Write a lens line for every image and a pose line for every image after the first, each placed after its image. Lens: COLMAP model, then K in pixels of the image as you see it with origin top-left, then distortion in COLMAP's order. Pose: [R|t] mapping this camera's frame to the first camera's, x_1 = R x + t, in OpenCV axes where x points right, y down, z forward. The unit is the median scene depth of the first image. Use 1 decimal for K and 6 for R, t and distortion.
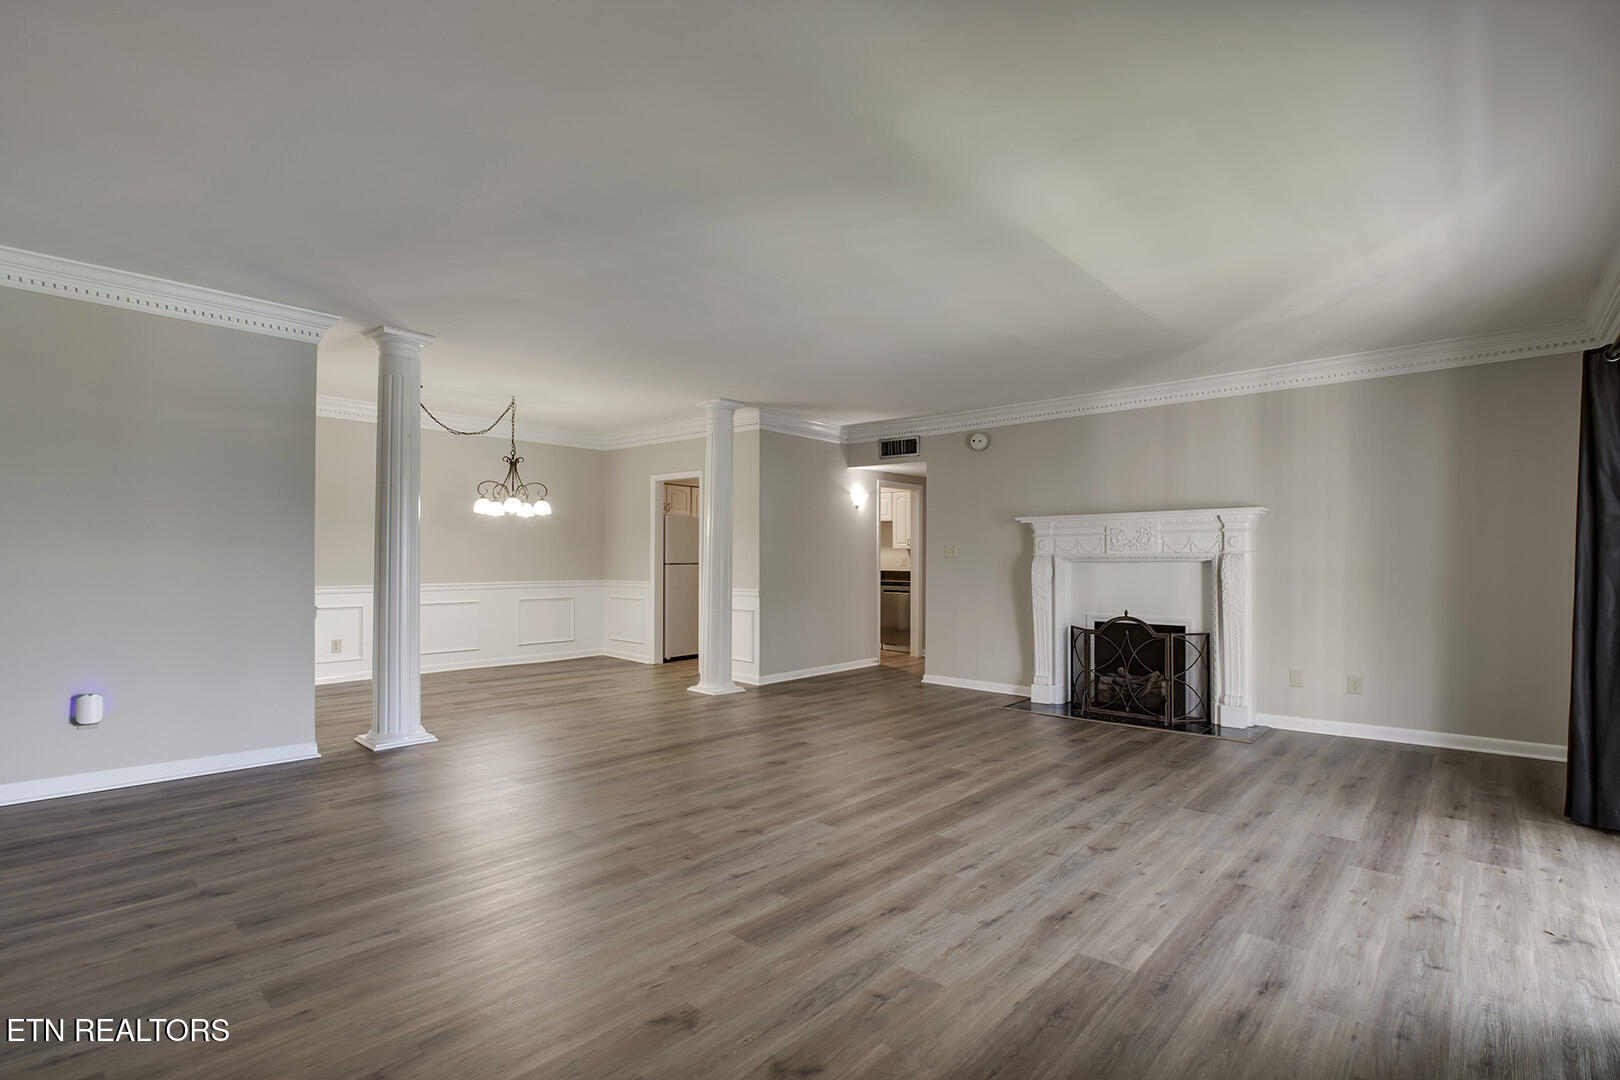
lens RADIAL K [[756.4, 0, 815.2], [0, 756.4, 552.9], [0, 0, 1]] dist [-0.035719, 0.006566]
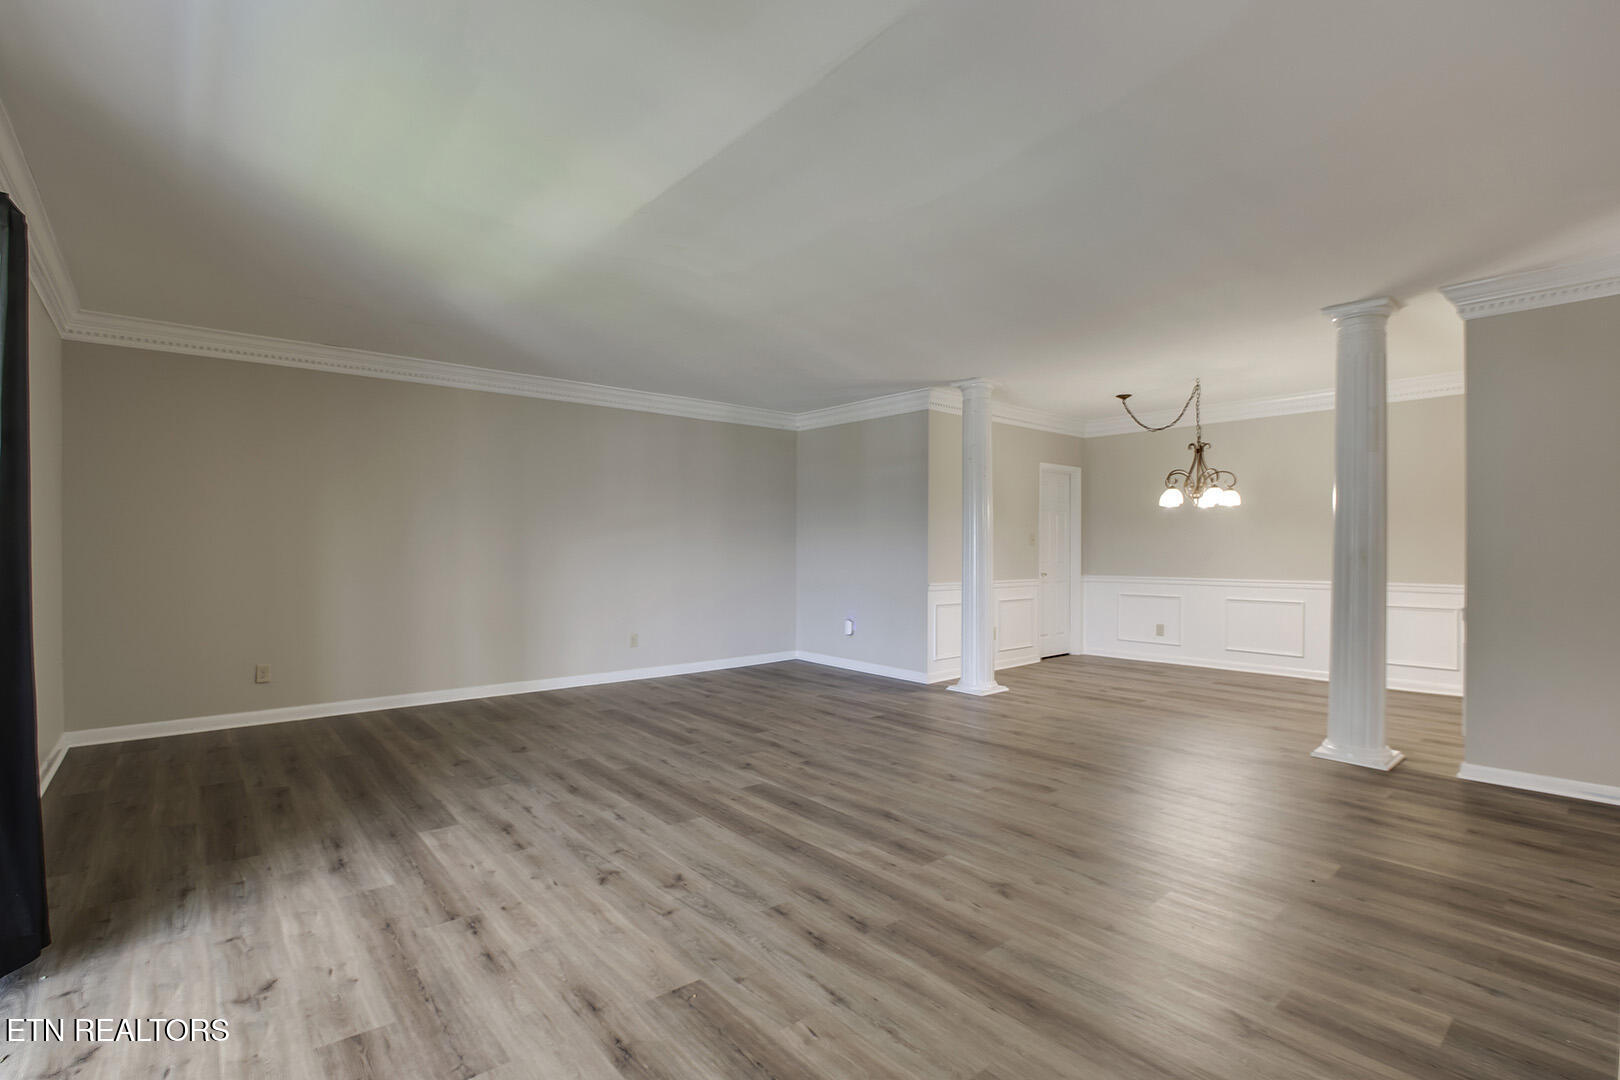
lens RADIAL K [[756.4, 0, 803.5], [0, 756.4, 524.9], [0, 0, 1]] dist [-0.035719, 0.006566]
pose [[-0.137815, -0.037065, -0.989764, 1.122532], [0.002739, 0.999281, -0.037803, 0.014387], [0.990454, -0.007920, -0.137615, 1.226242]]
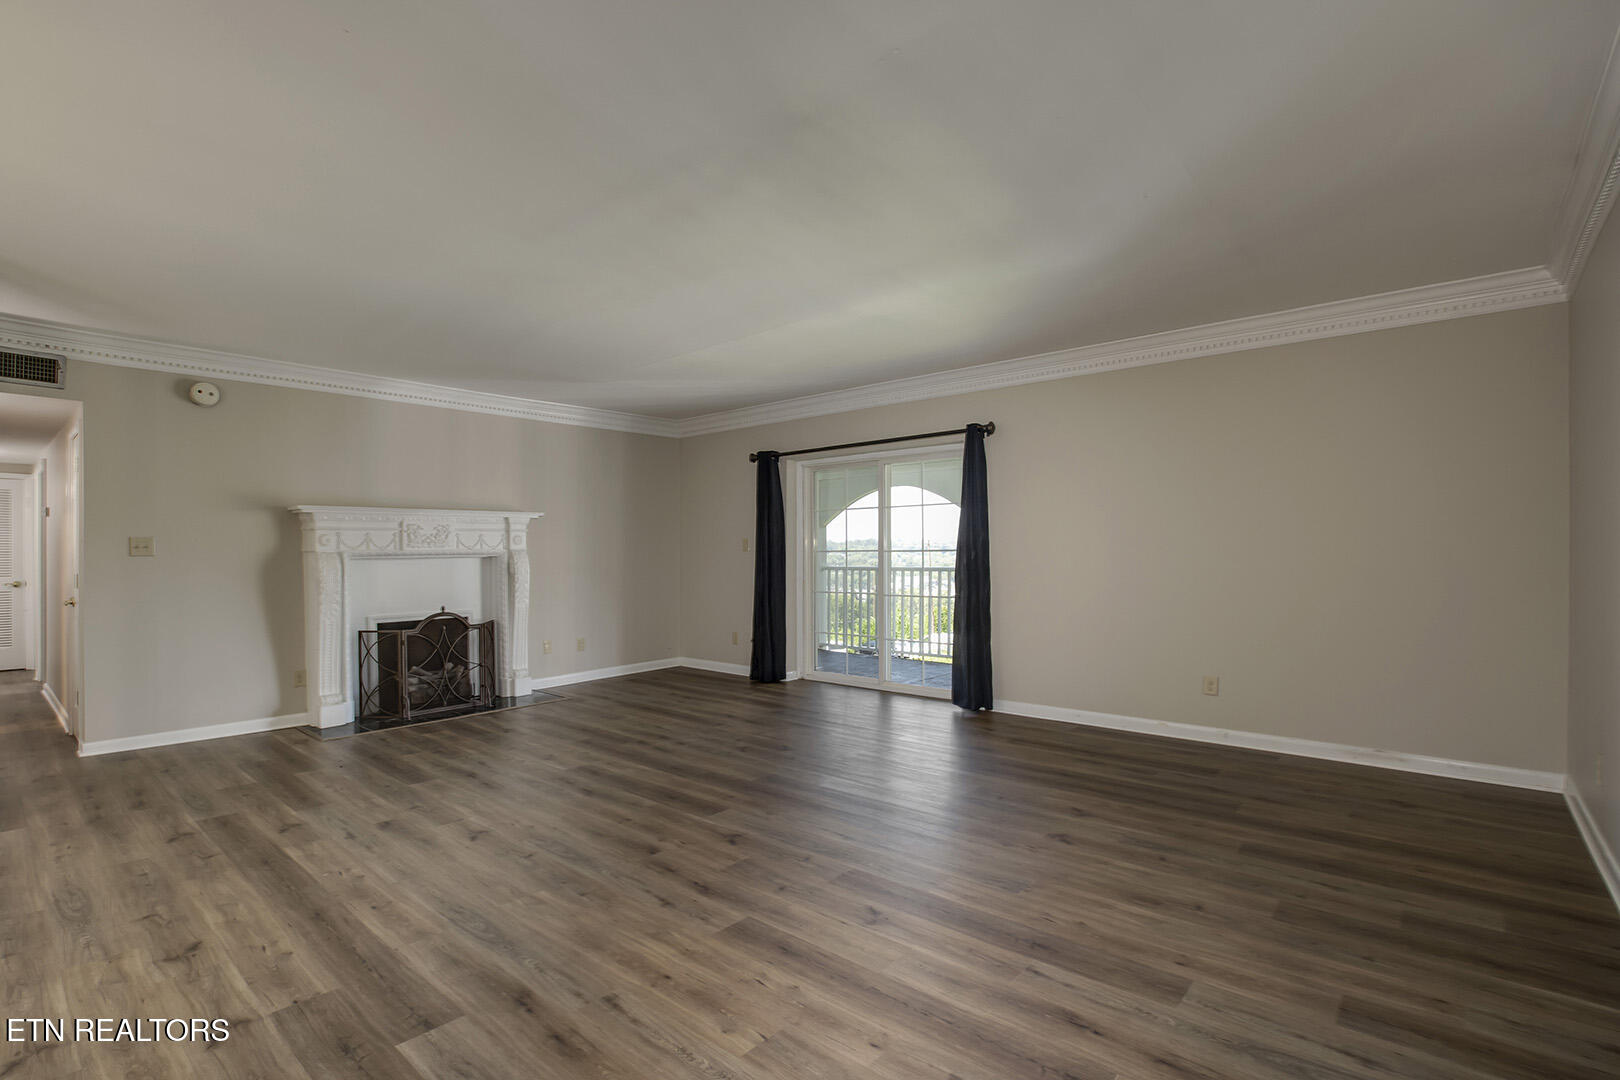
lens RADIAL K [[756.4, 0, 807.1], [0, 756.4, 548.4], [0, 0, 1]] dist [-0.035719, 0.006566]
pose [[-0.014931, 0.000789, 0.999888, -1.016698], [-0.001264, 0.999999, -0.000808, -0.001765], [-0.999888, -0.001276, -0.014930, 0.888465]]
